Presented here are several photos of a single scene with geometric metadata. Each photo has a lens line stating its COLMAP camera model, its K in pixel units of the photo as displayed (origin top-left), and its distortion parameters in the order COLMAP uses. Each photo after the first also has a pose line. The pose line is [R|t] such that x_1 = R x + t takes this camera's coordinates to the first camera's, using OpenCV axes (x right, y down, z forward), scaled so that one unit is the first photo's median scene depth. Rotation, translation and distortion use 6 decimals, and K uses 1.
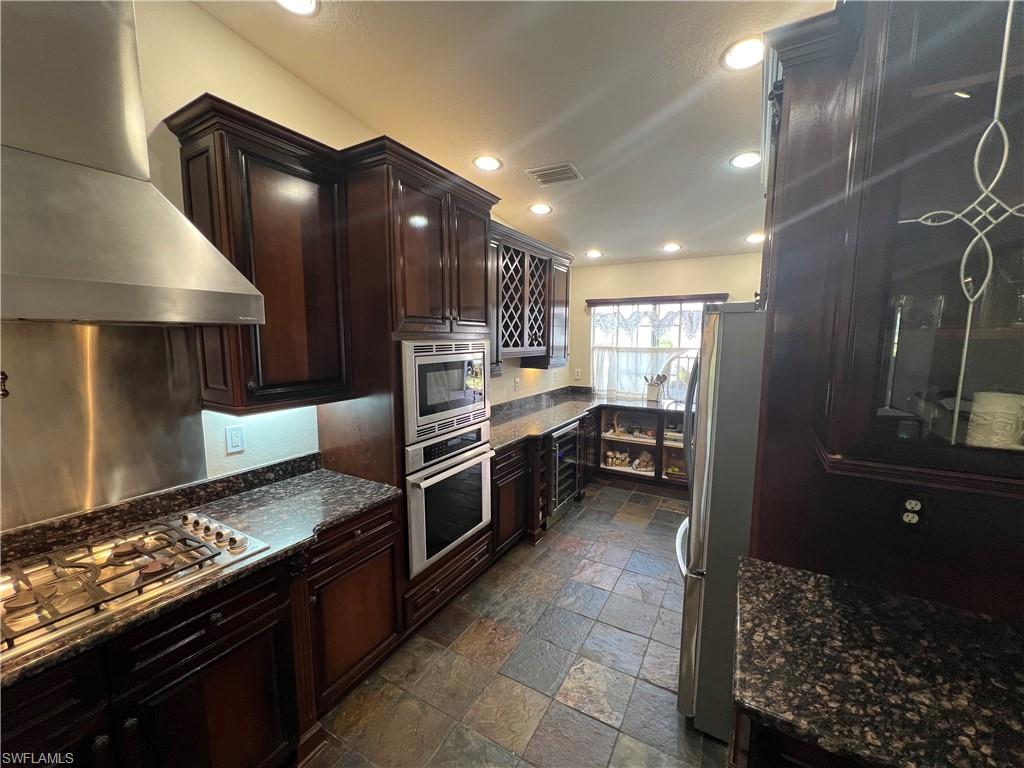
lens RADIAL K [[409.9, 0, 513.8], [0, 409.9, 385.6], [0, 0, 1]] dist [-0.001428, 0.000018]
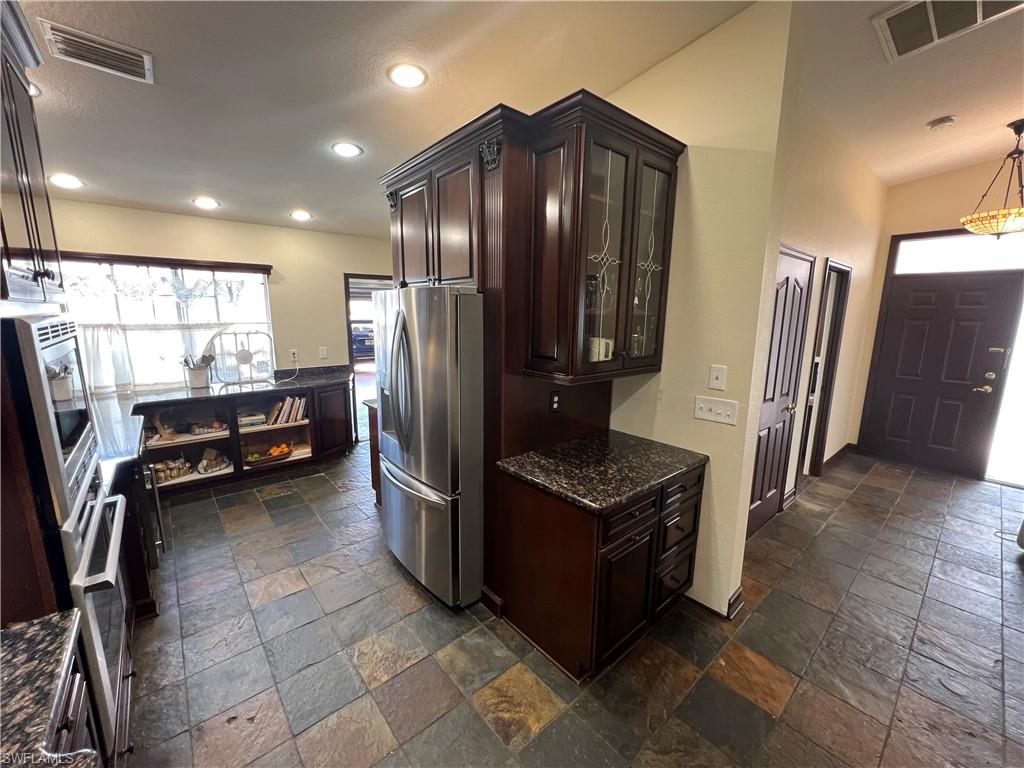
lens RADIAL K [[409.9, 0, 512.0], [0, 409.9, 385.7], [0, 0, 1]] dist [-0.001428, 0.000018]
pose [[0.334323, -0.165206, 0.927866, -0.412758], [0.104838, 0.984925, 0.137590, -0.028525], [-0.936609, 0.051276, 0.346603, 0.231362]]
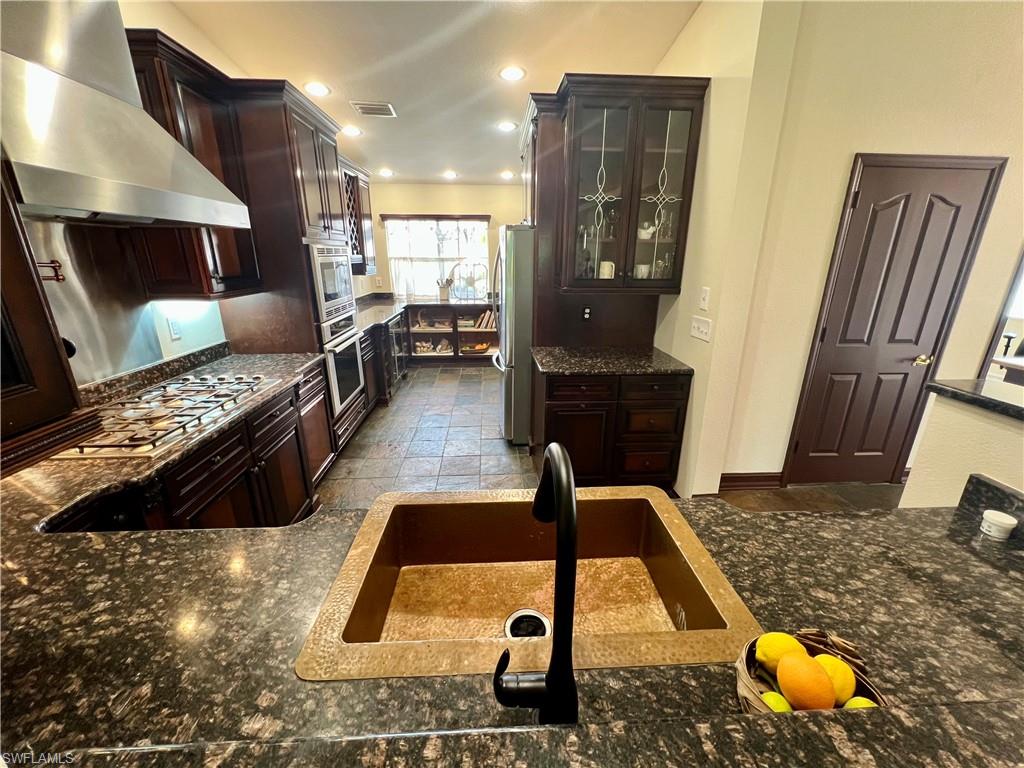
lens RADIAL K [[411.3, 0, 515.3], [0, 411.3, 385.5], [0, 0, 1]] dist [-0.003891, 0.000732]
pose [[0.832593, -0.167382, 0.527988, -0.388552], [0.063493, 0.975804, 0.209225, 0.082340], [-0.550233, -0.140676, 0.823076, -0.434397]]
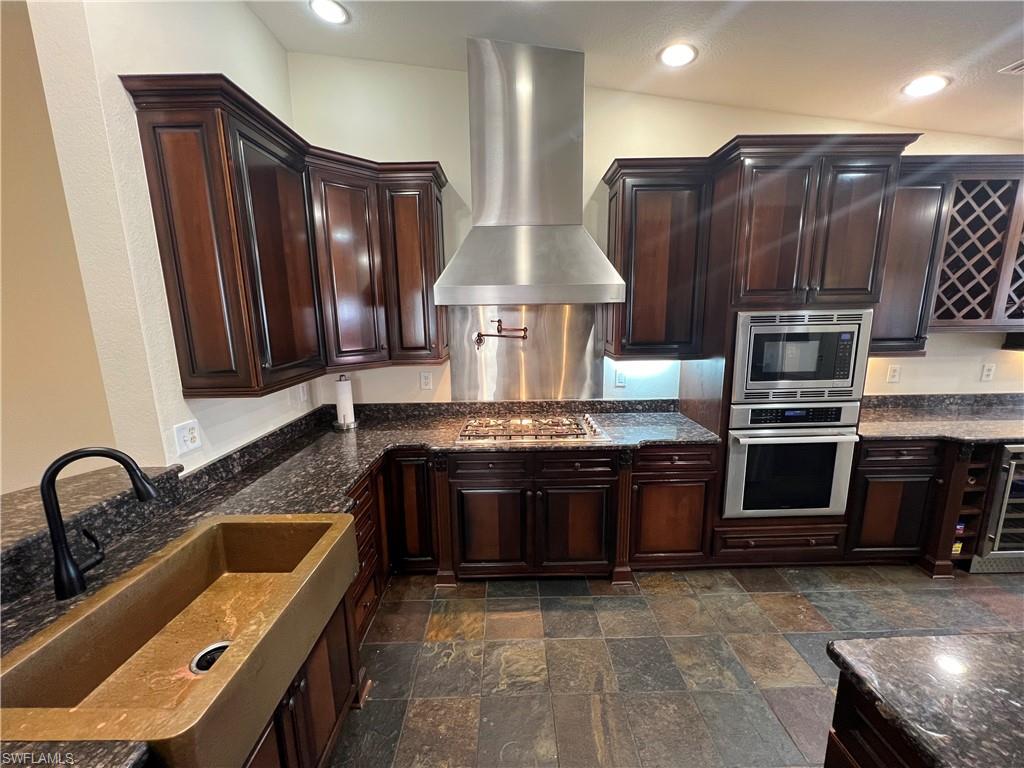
lens RADIAL K [[409.9, 0, 514.6], [0, 409.9, 386.3], [0, 0, 1]] dist [-0.001428, 0.000018]
pose [[0.513732, 0.148726, -0.844961, 0.312249], [-0.085752, 0.988830, 0.121913, 0.007856], [0.853654, 0.009827, 0.520747, -0.100788]]
